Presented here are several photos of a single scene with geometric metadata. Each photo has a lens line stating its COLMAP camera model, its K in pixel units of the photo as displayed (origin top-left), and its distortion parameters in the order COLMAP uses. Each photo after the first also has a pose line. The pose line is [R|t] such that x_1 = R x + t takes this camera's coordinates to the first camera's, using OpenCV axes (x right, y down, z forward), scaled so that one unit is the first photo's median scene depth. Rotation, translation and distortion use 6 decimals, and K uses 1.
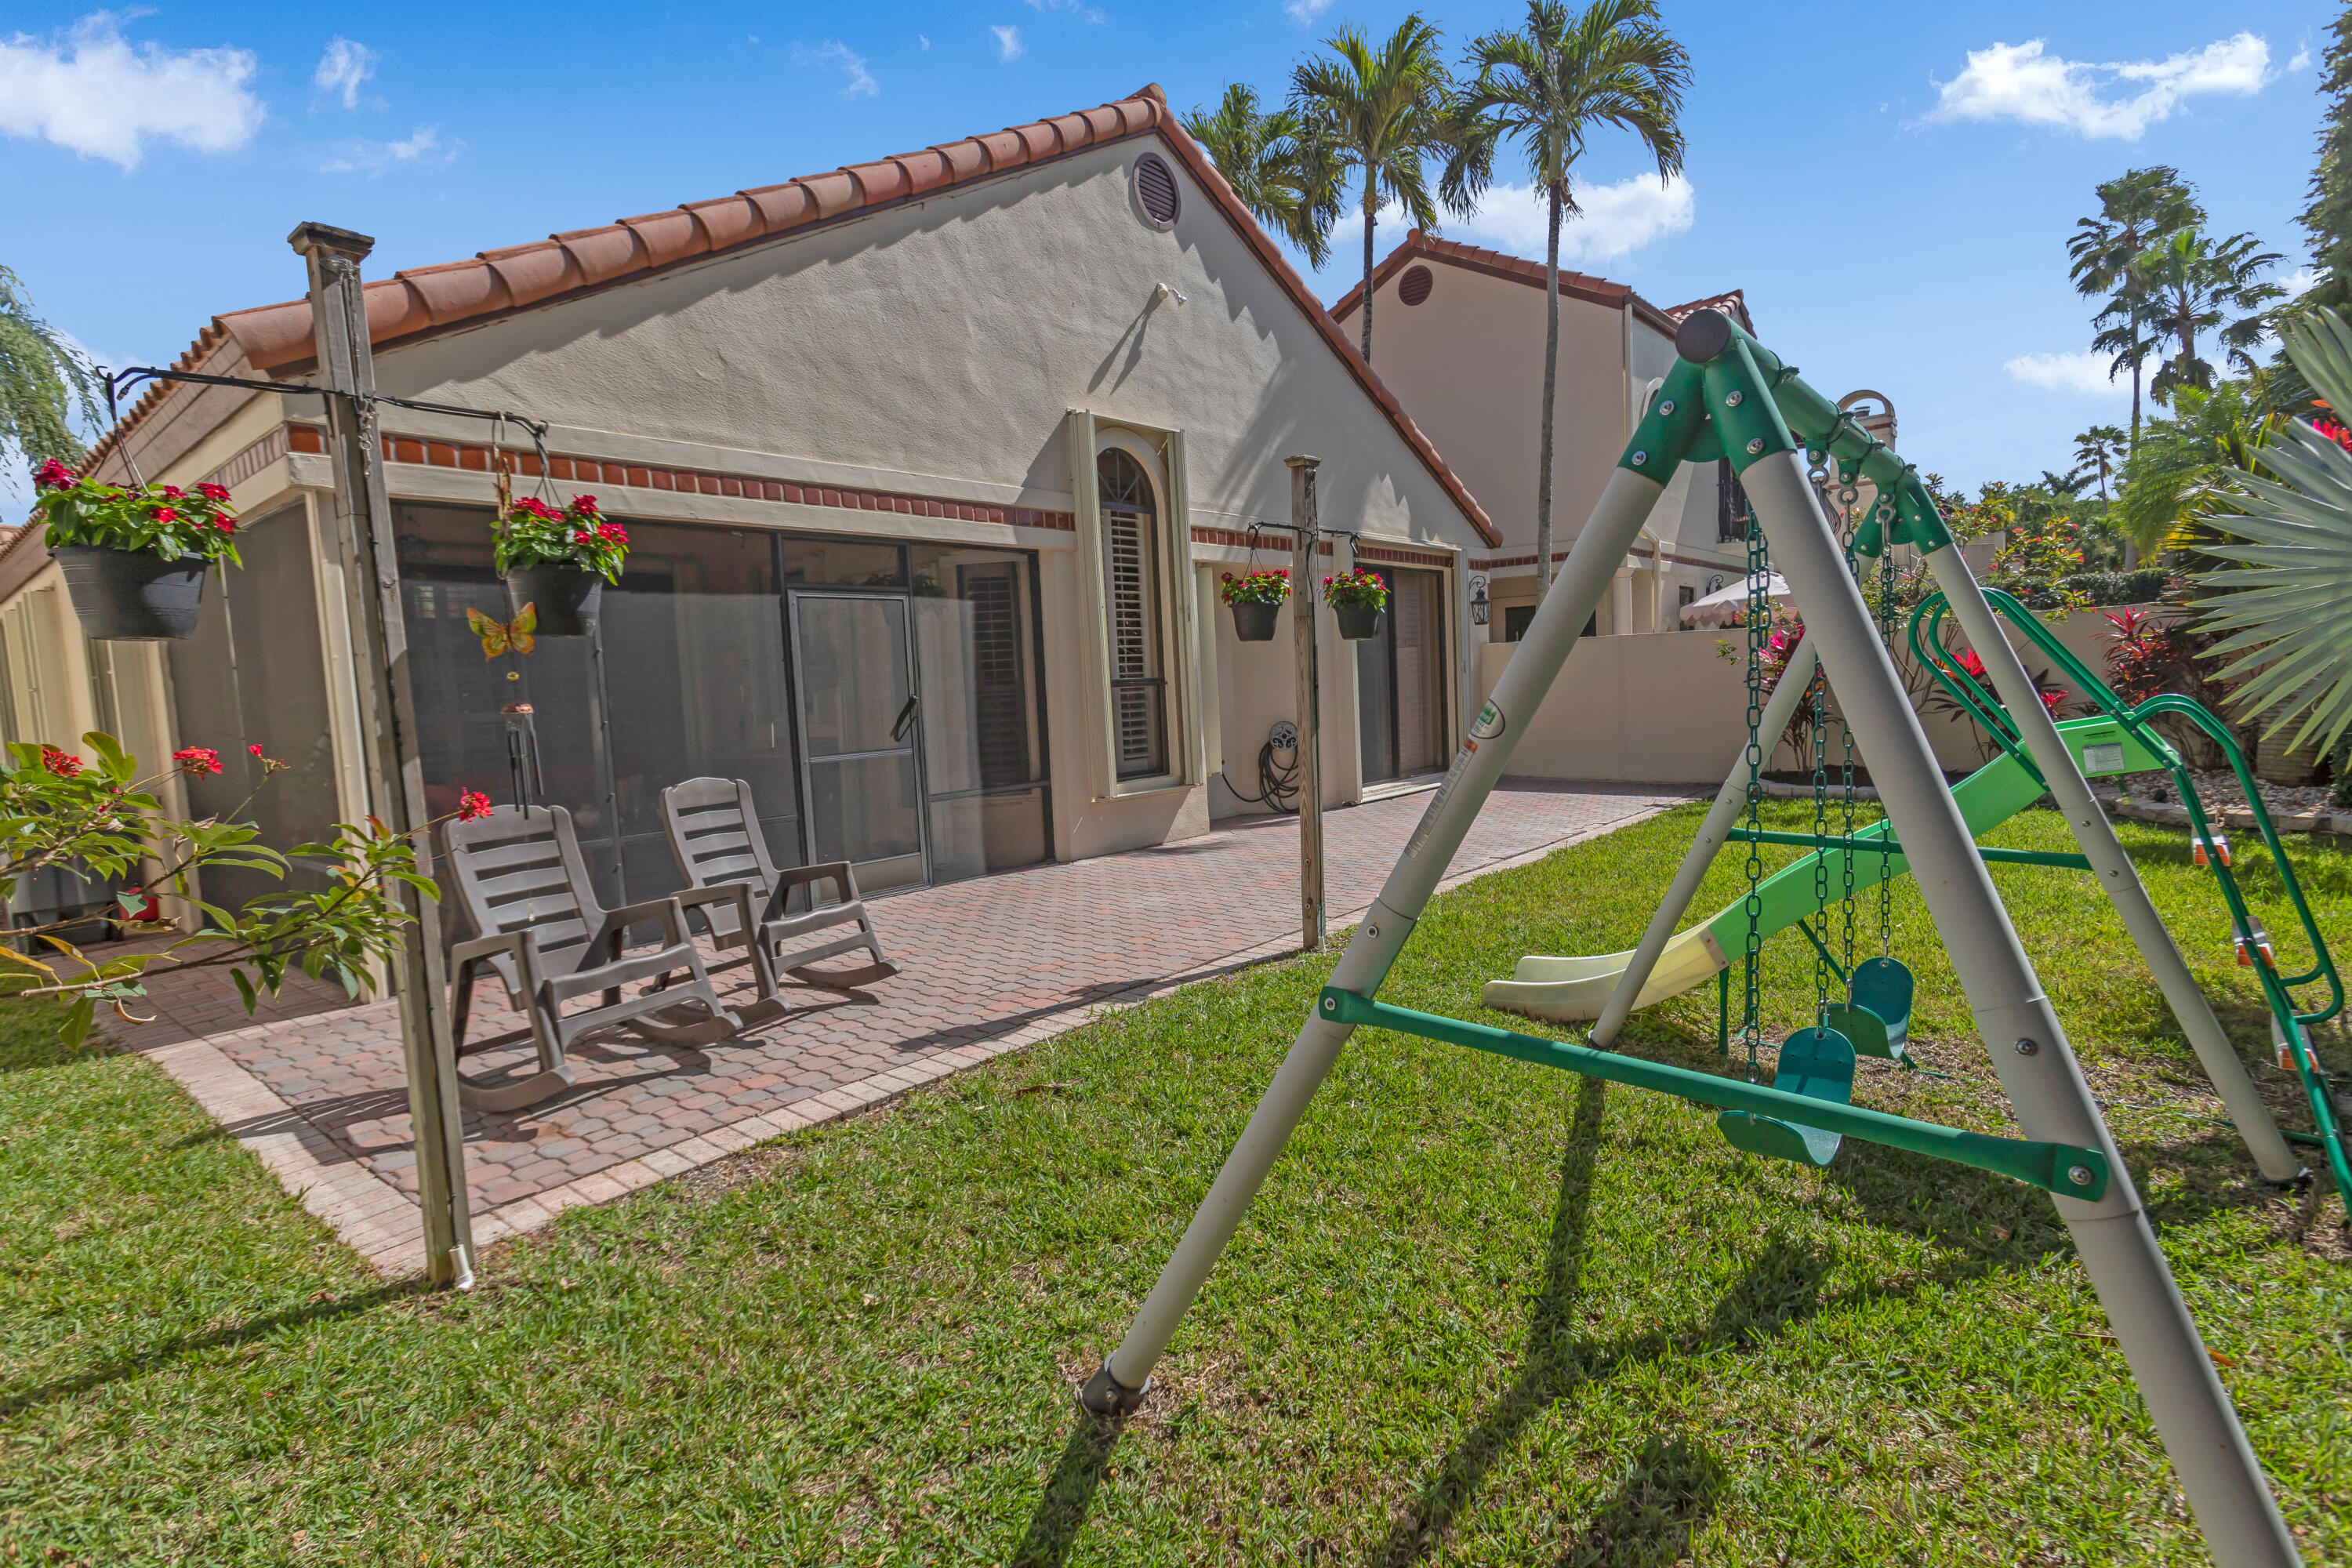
lens RADIAL K [[1146.5, 0, 1181.0], [0, 1146.5, 782.4], [0, 0, 1]] dist [-0.009650, 0.001851]
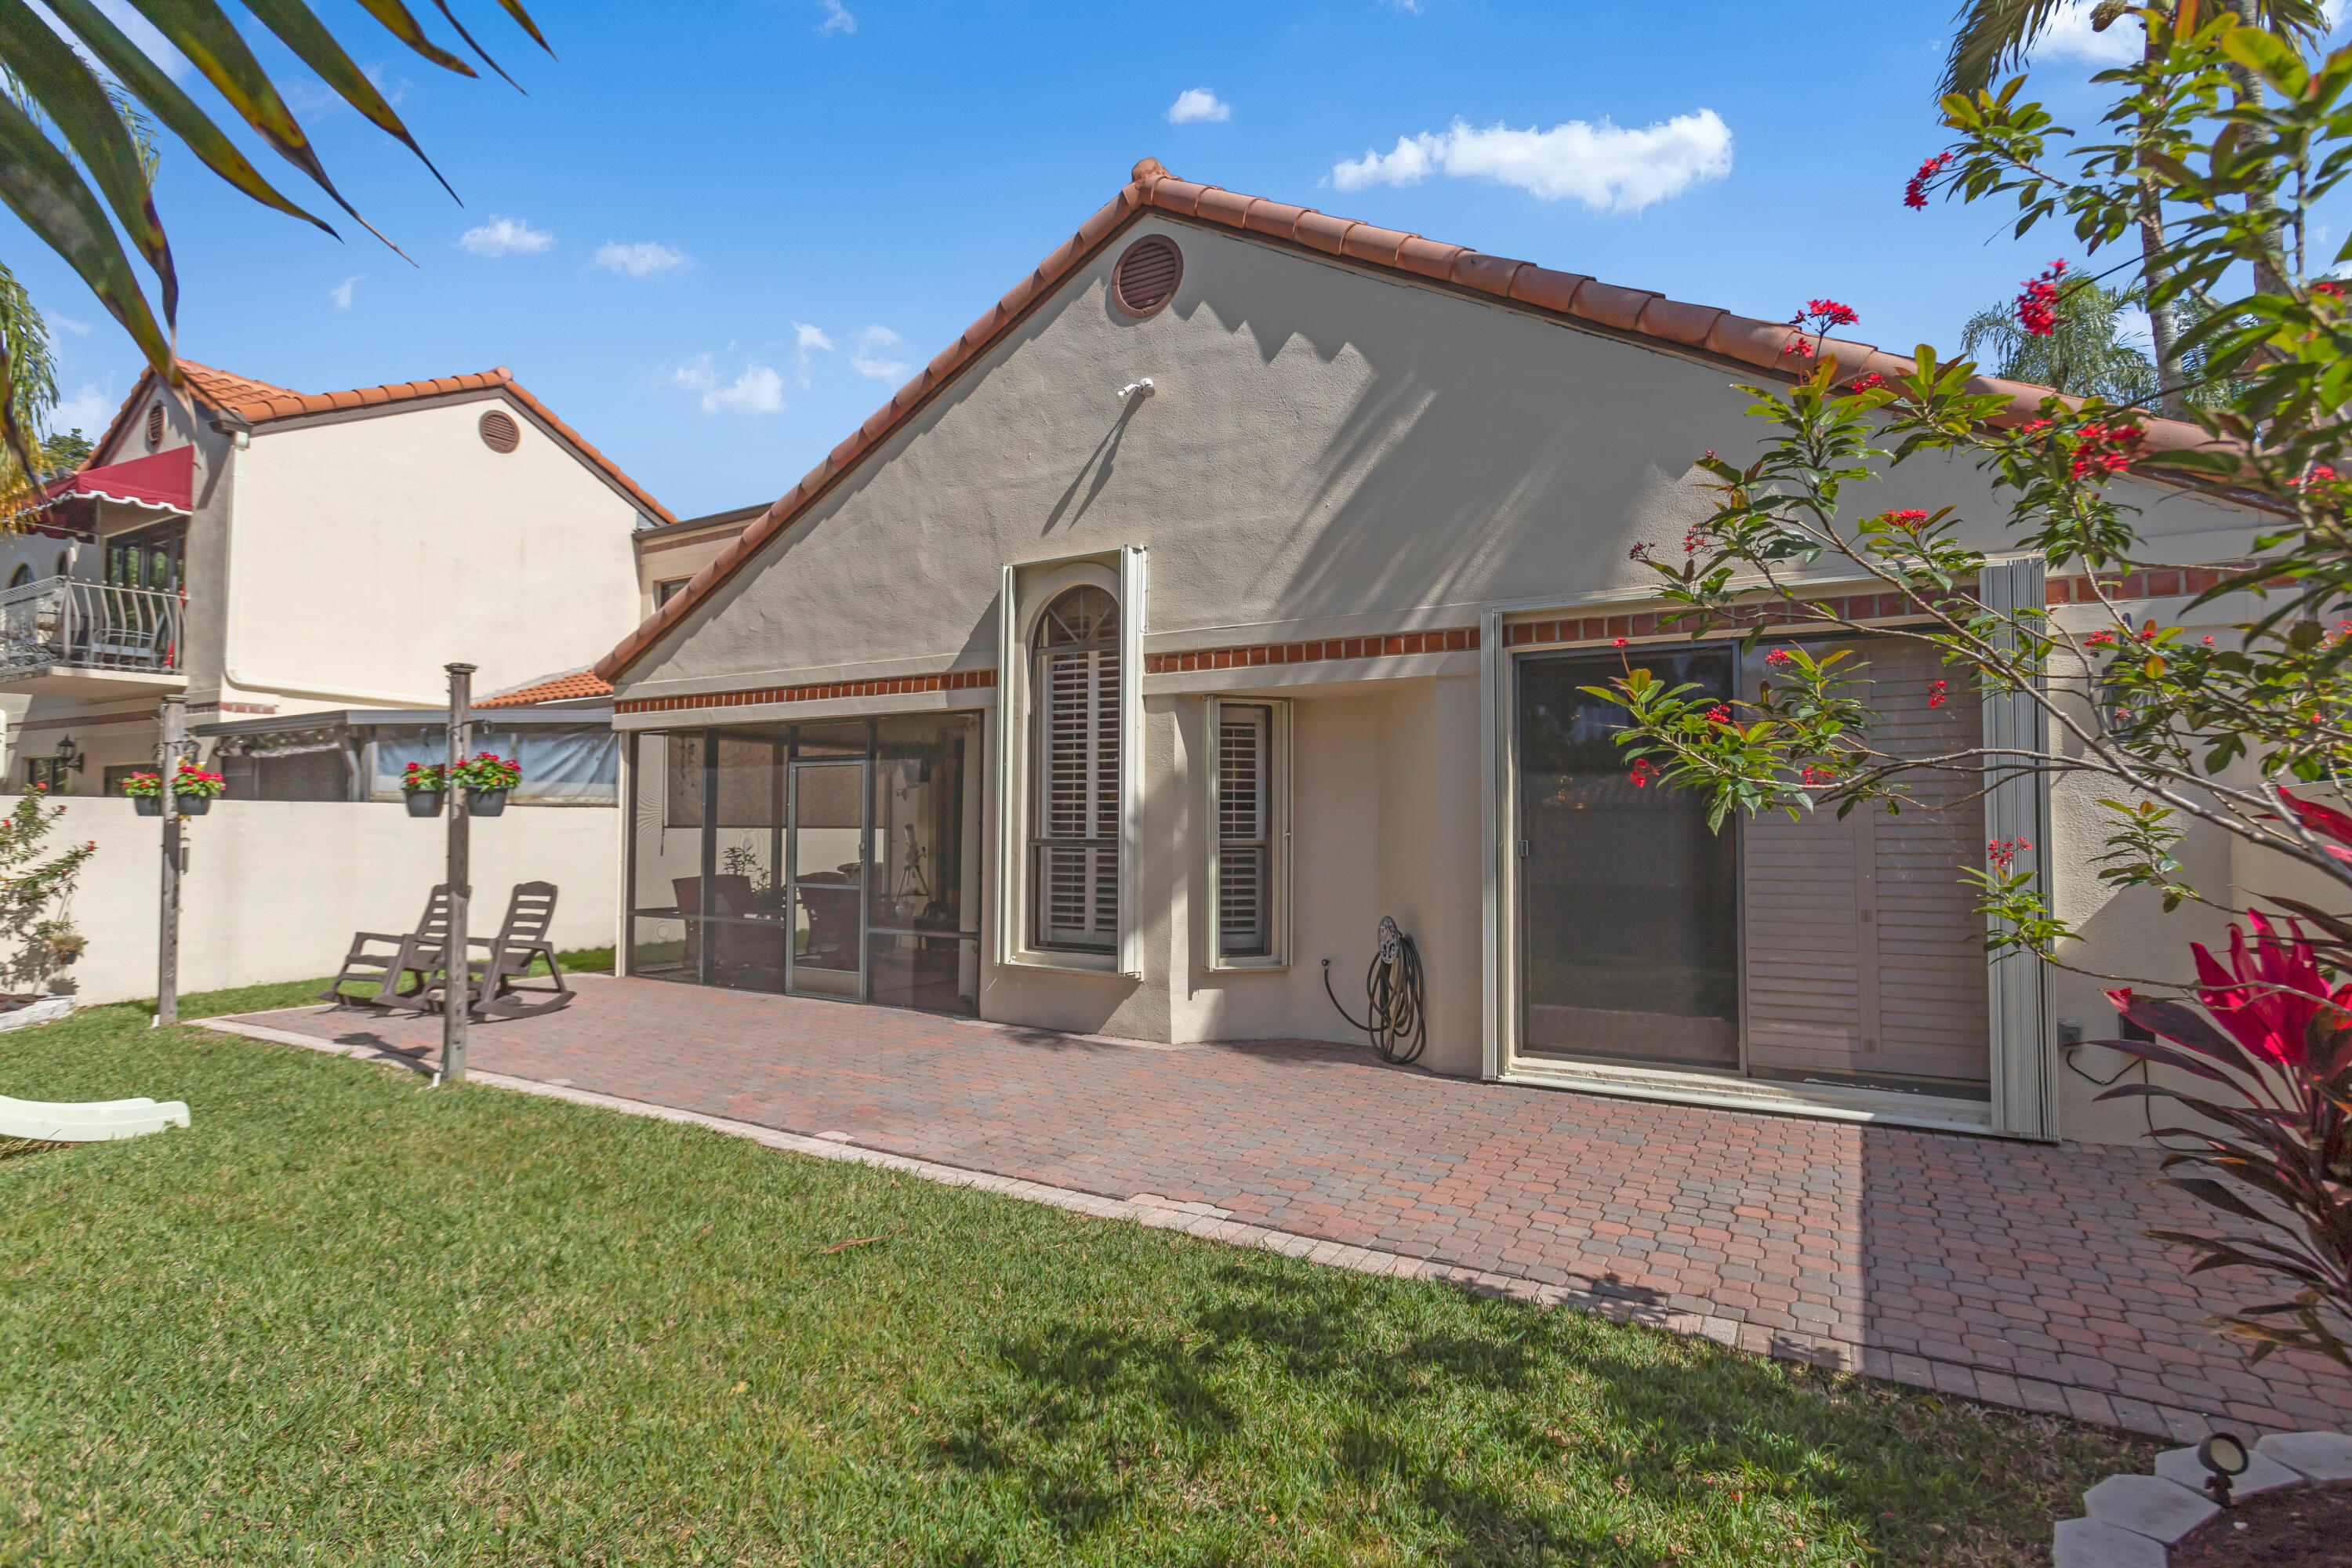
lens RADIAL K [[1146.5, 0, 1181.6], [0, 1146.5, 772.1], [0, 0, 1]] dist [-0.009650, 0.001851]
pose [[0.166185, 0.004823, -0.986083, 0.871257], [-0.093093, 0.995599, -0.010819, -0.143724], [0.981690, 0.093595, 0.165903, 0.958637]]
